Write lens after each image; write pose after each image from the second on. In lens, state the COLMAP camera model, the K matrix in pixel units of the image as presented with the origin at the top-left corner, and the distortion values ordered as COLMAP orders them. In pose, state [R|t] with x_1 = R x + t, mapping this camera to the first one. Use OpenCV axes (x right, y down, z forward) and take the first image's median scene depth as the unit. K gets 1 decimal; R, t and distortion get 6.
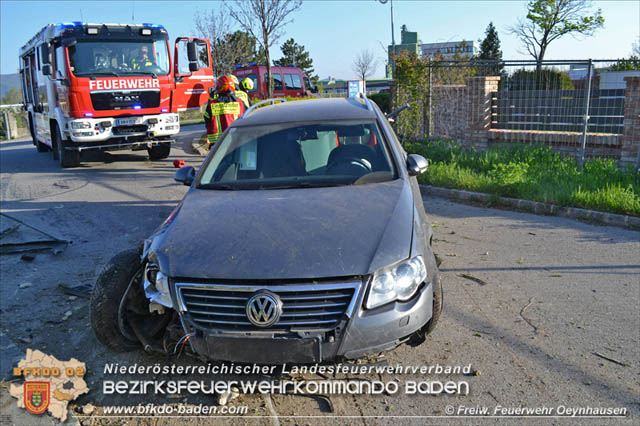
lens RADIAL K [[531.0, 0, 320.0], [0, 531.0, 213.0], [0, 0, 1]] dist [-0.083493, 0.005319]
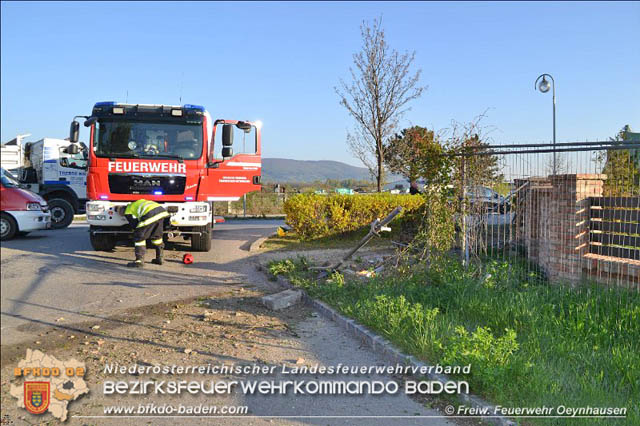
lens RADIAL K [[531.0, 0, 320.0], [0, 531.0, 213.0], [0, 0, 1]] dist [-0.083493, 0.005319]
pose [[0.915837, 0.064383, -0.396355, 0.274606], [-0.134409, 0.979276, -0.151499, -0.067947], [0.378387, 0.192022, 0.905511, 0.288961]]
